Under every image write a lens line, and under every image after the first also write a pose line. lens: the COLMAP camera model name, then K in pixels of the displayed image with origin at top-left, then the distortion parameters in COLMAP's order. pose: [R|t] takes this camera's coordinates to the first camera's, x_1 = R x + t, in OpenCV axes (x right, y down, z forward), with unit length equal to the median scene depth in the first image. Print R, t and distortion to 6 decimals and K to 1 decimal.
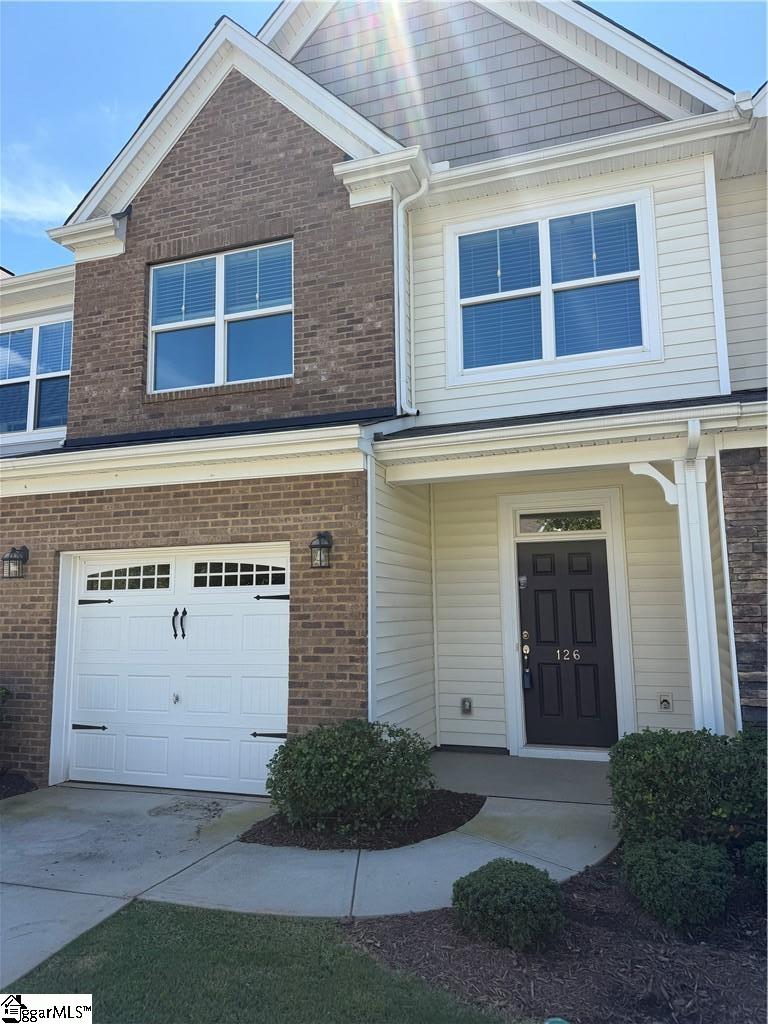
lens RADIAL K [[727.0, 0, 383.5], [0, 727.0, 519.6], [0, 0, 1]] dist [0.196782, -0.324543]
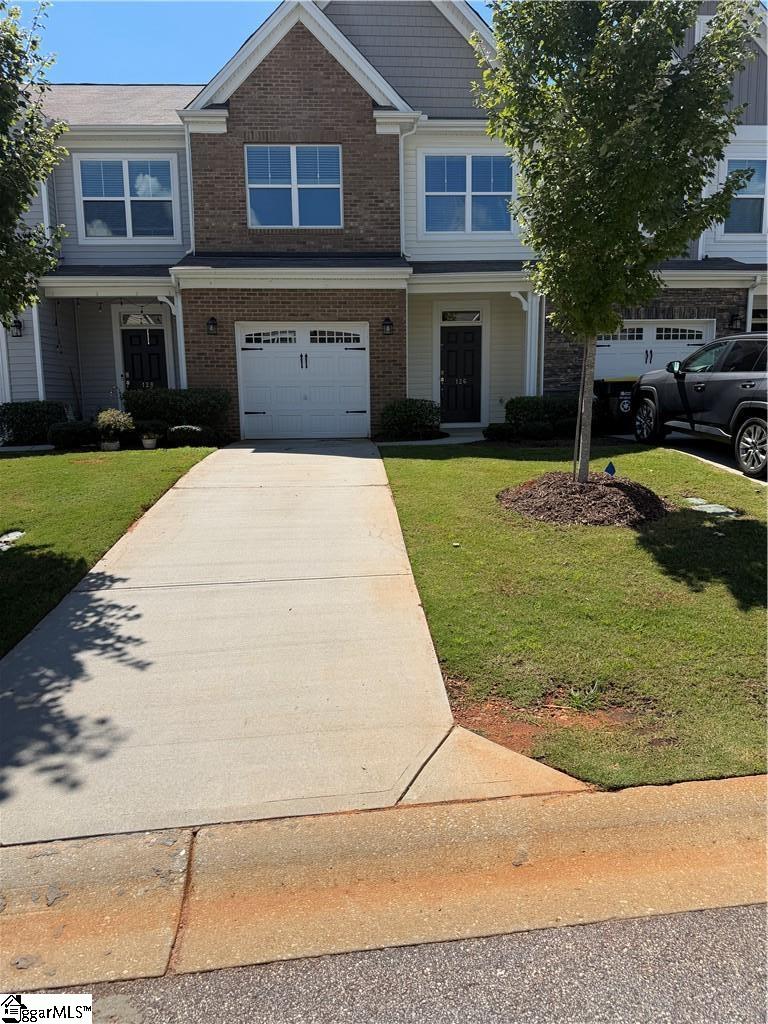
lens RADIAL K [[724.5, 0, 384.0], [0, 724.5, 512.0], [0, 0, 1]] dist [0.050175, -0.054819]
pose [[0.925298, -0.057754, 0.374818, -0.763039], [-0.048037, 0.962527, 0.266898, -0.002214], [-0.376187, -0.264966, 0.887850, -0.863910]]
